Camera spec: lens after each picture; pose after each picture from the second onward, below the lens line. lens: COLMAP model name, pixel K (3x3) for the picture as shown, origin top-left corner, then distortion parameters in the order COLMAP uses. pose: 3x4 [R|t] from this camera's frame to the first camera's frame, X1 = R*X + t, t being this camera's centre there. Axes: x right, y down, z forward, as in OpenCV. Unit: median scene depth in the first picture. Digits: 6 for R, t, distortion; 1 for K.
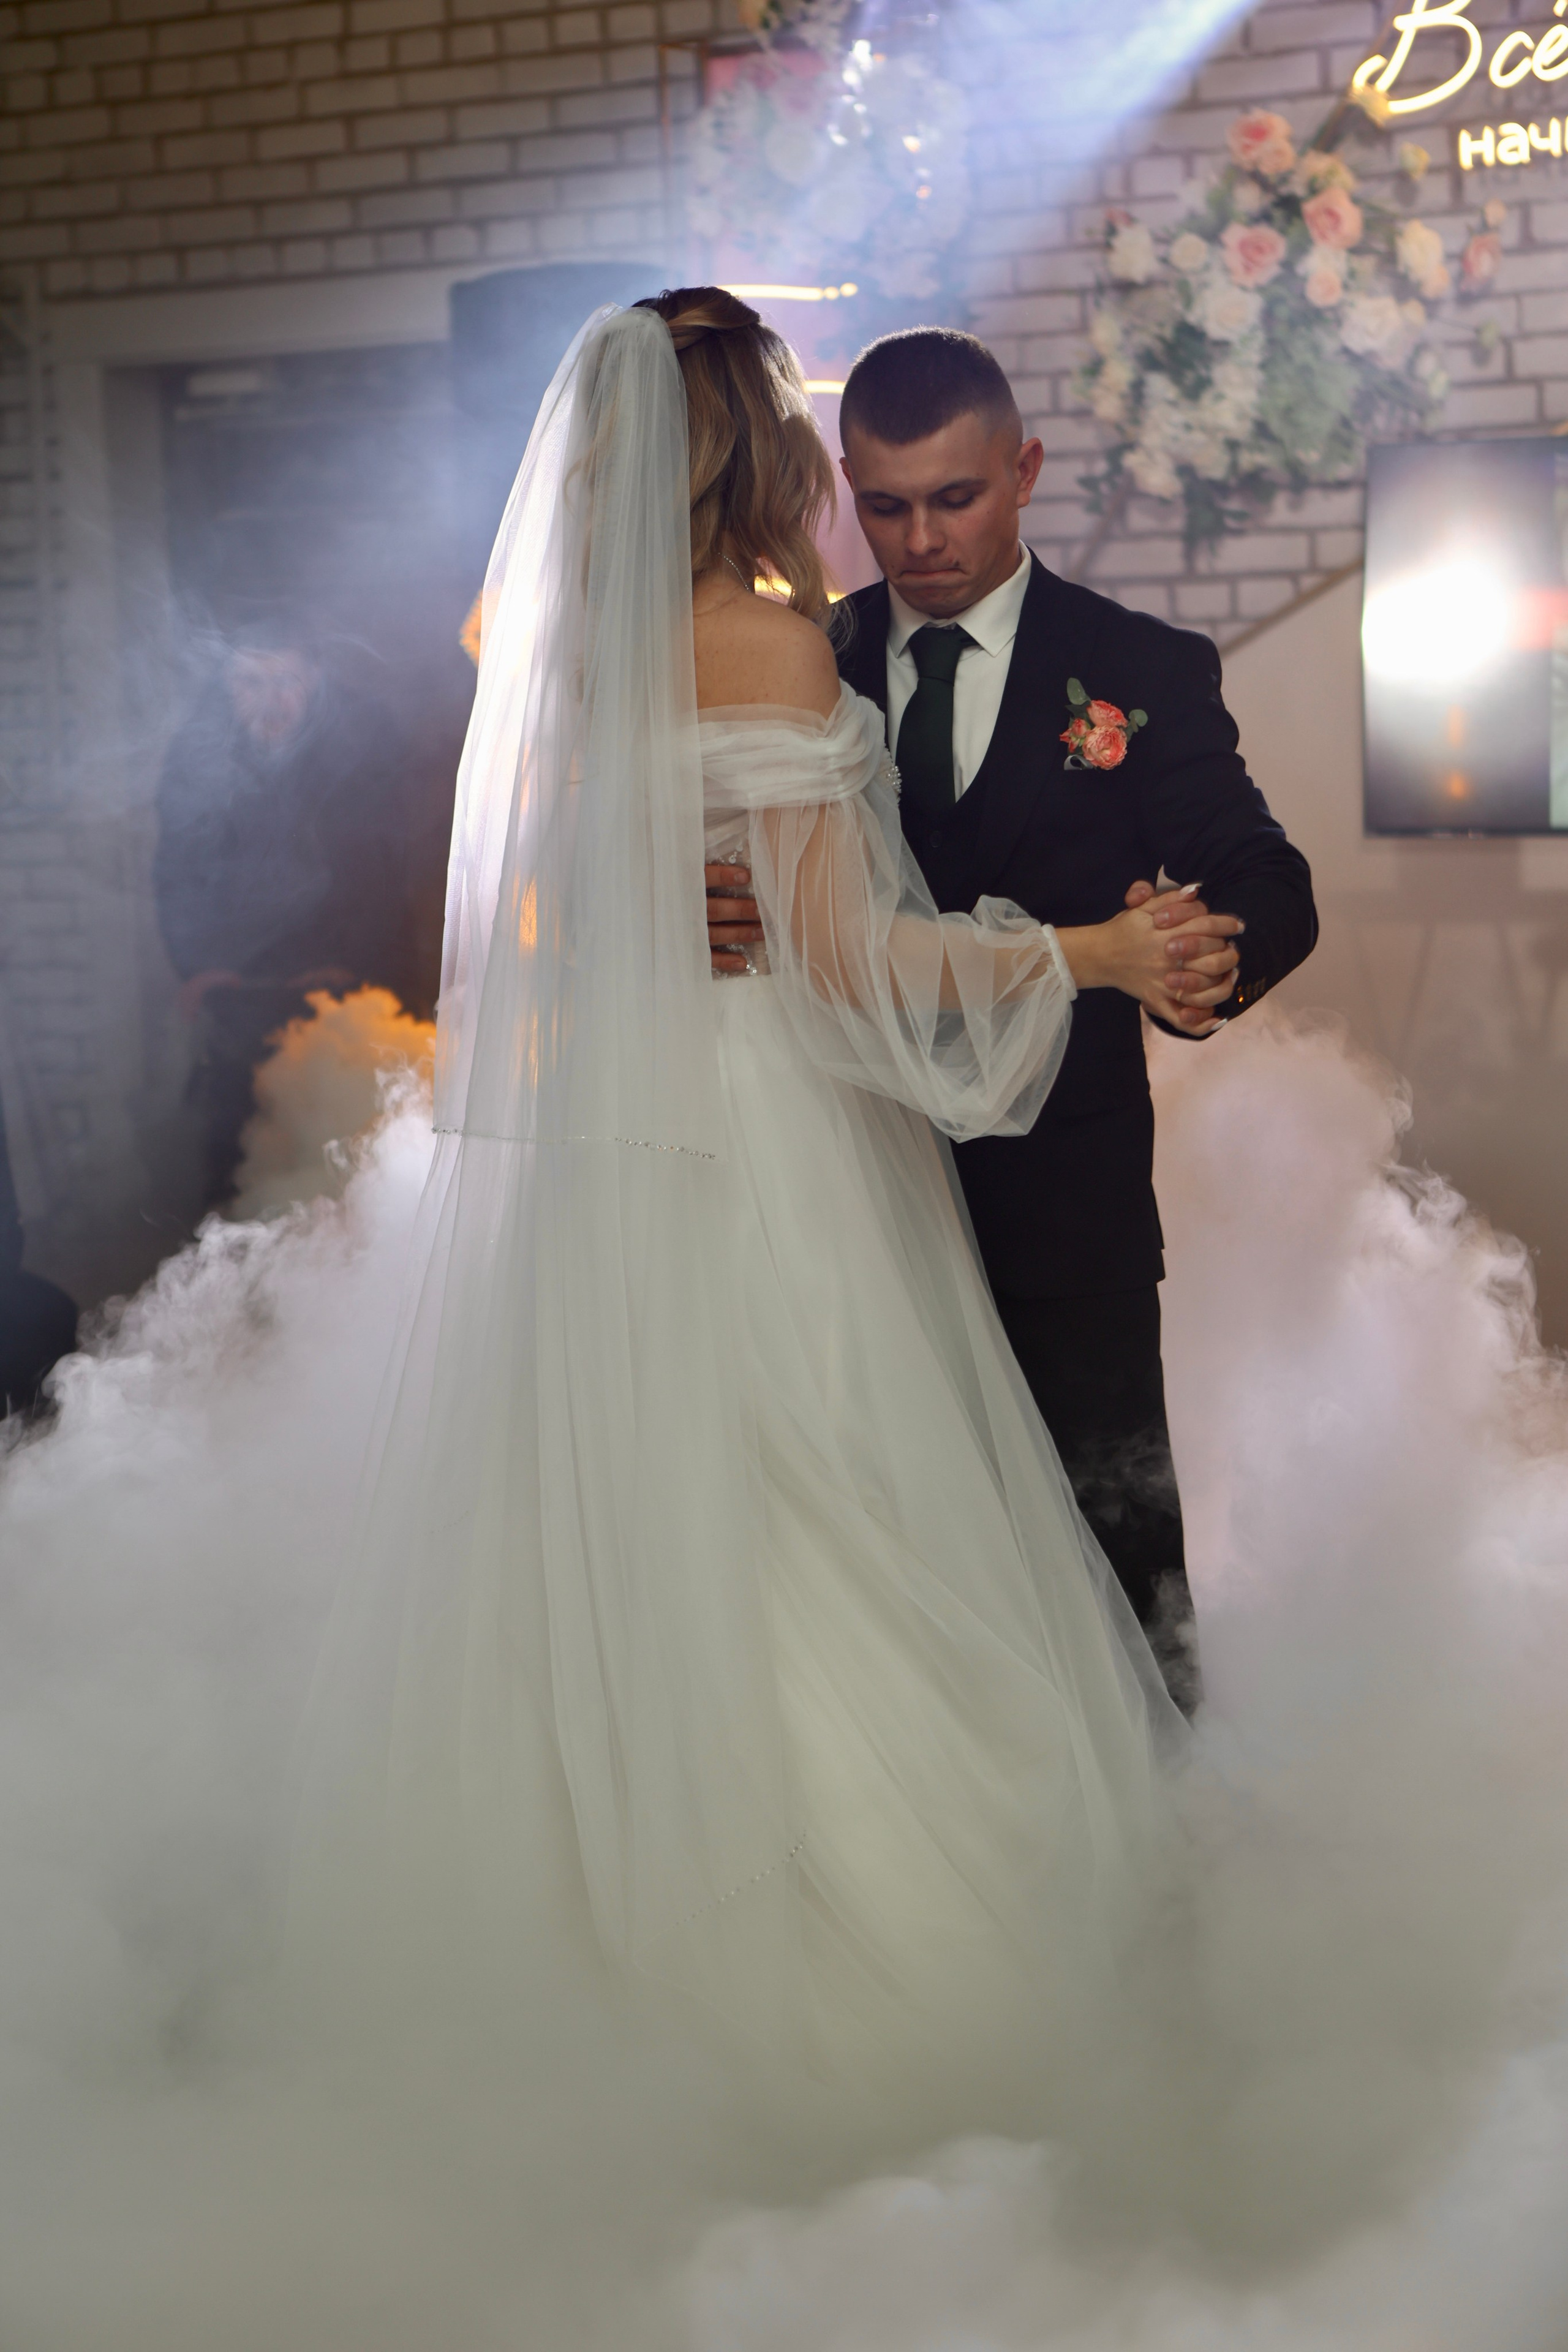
lens RADIAL K [[4248.3, 0, 735.2], [0, 4248.3, 1189.2], [0, 0, 1]] dist [0.157079, 0.000000]
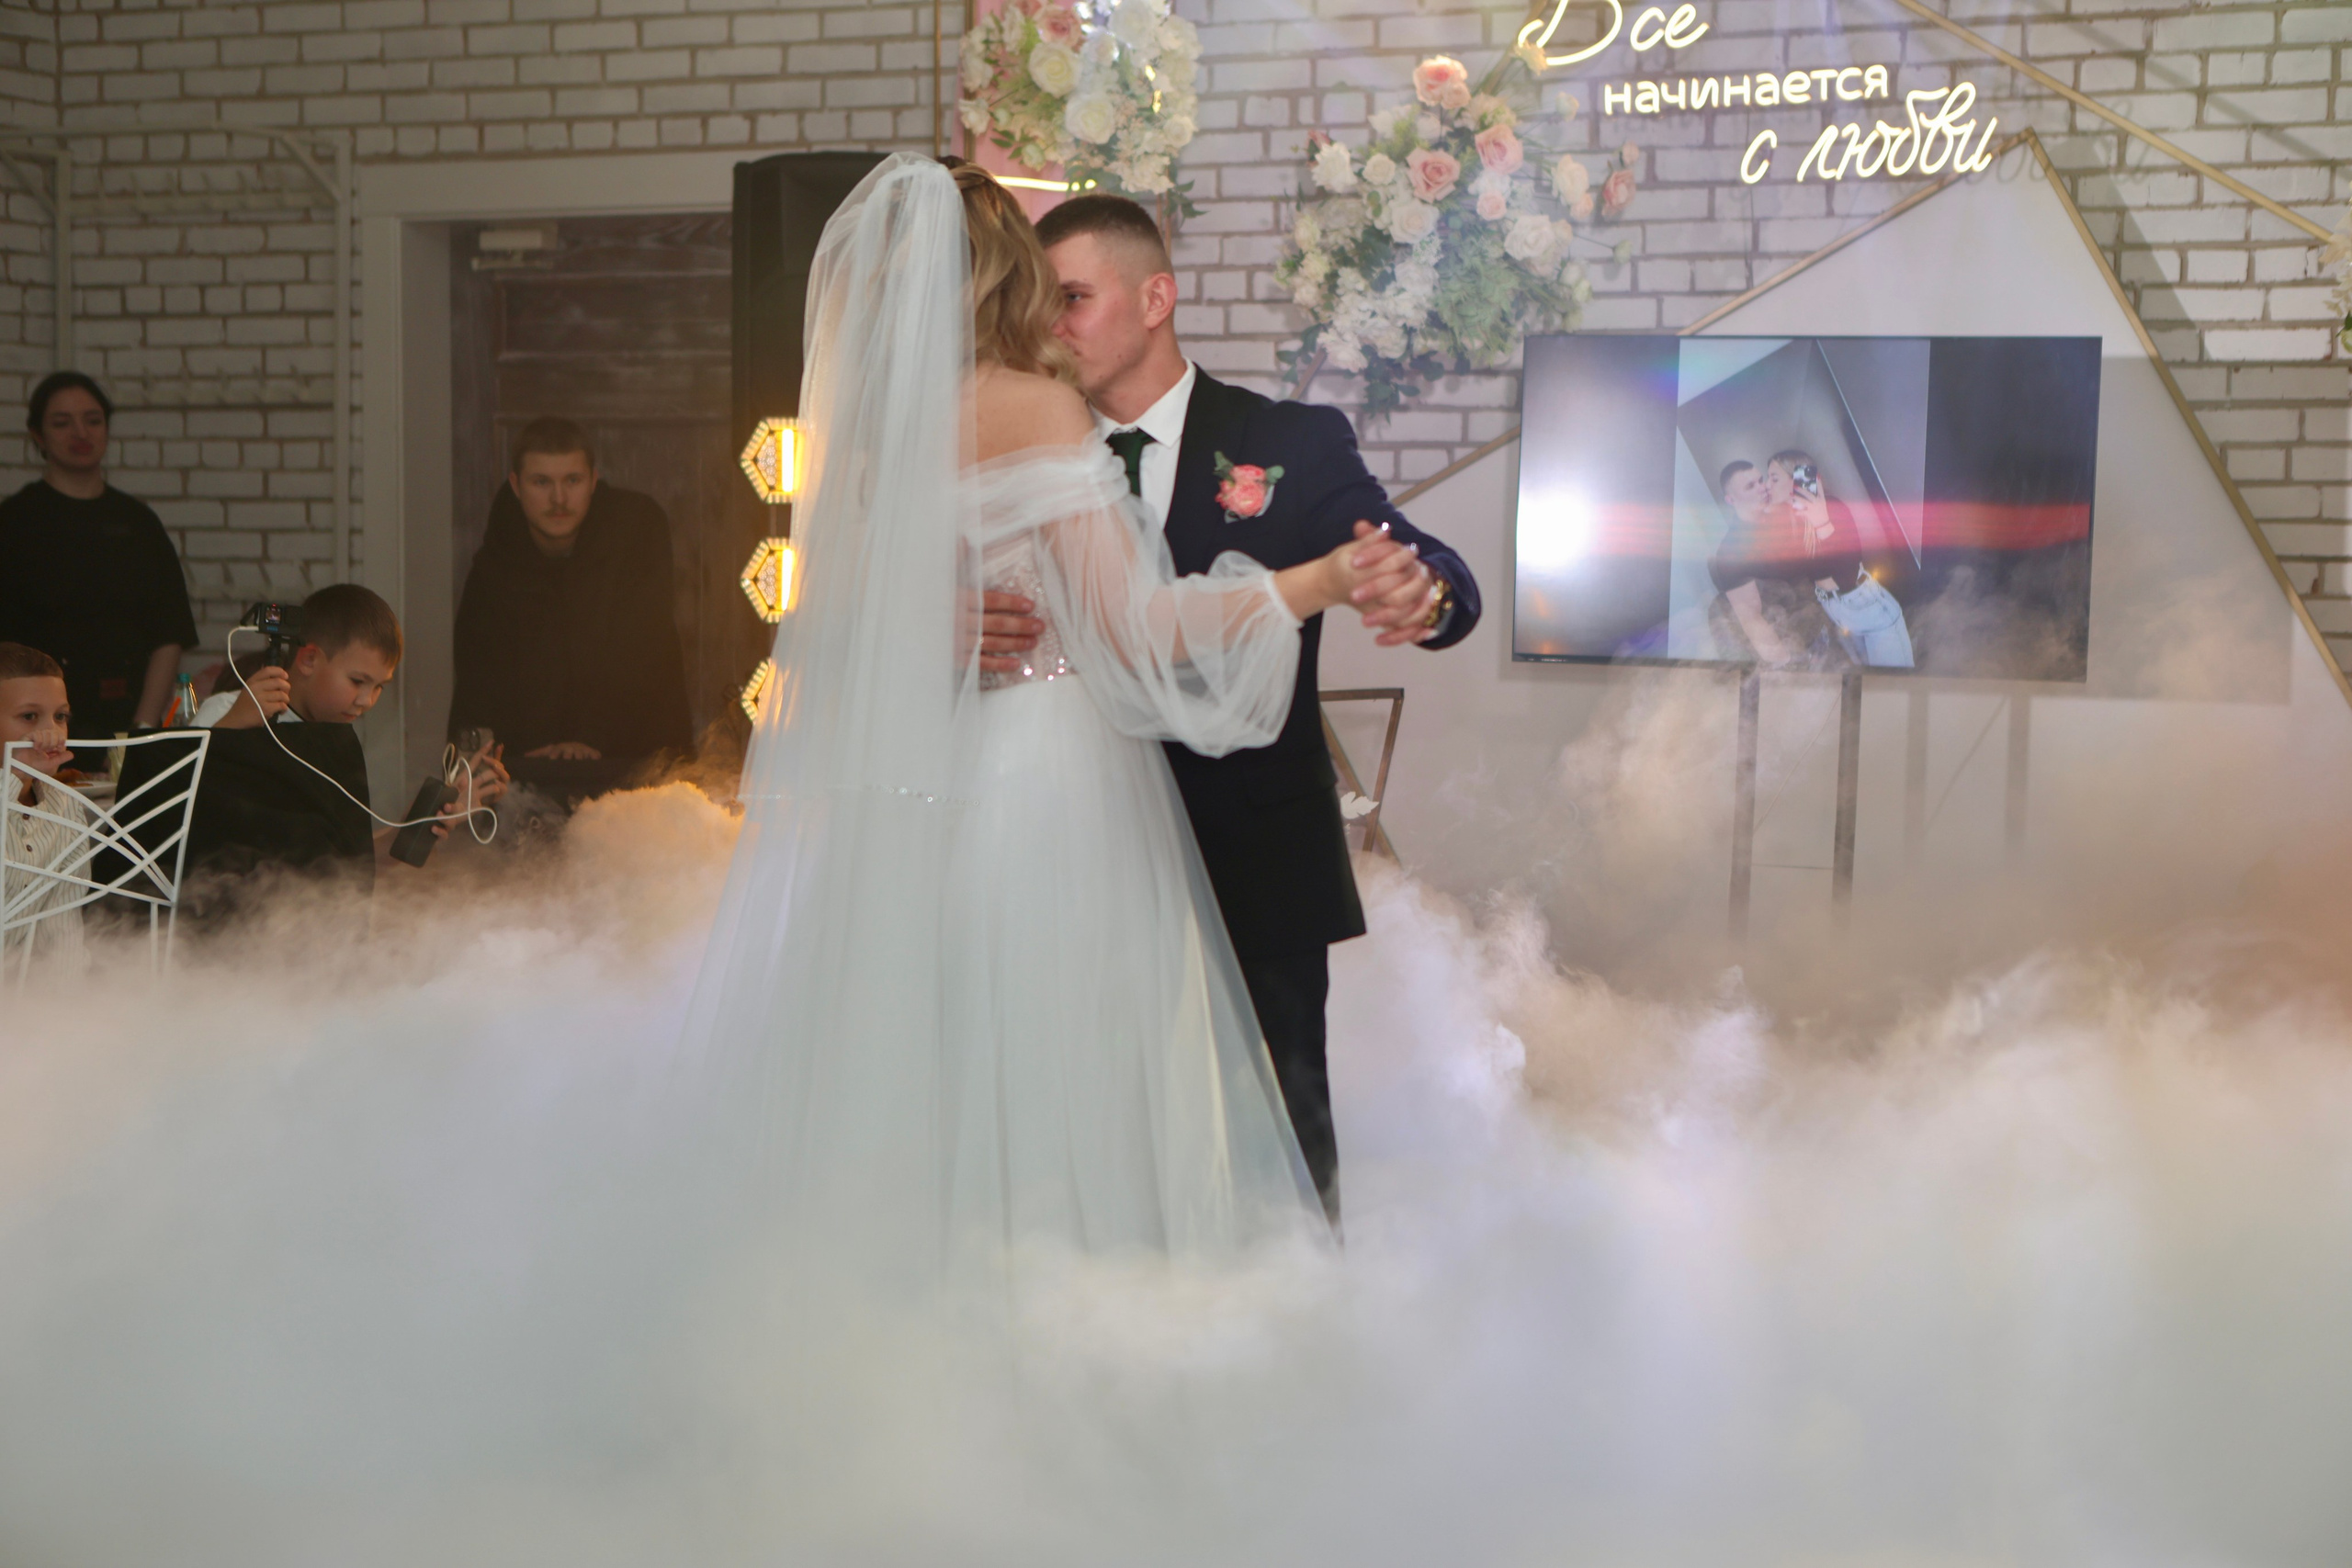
lens RADIAL K [[4066.4, 0, 1178.3], [0, 4066.4, 784.7], [0, 0, 1]] dist [0.129621, 0.000000]
pose [[0.995234, 0.040569, 0.088678, -0.042354], [-0.034358, 0.996922, -0.070476, 0.033228], [-0.091264, 0.067093, 0.993564, -0.108267]]
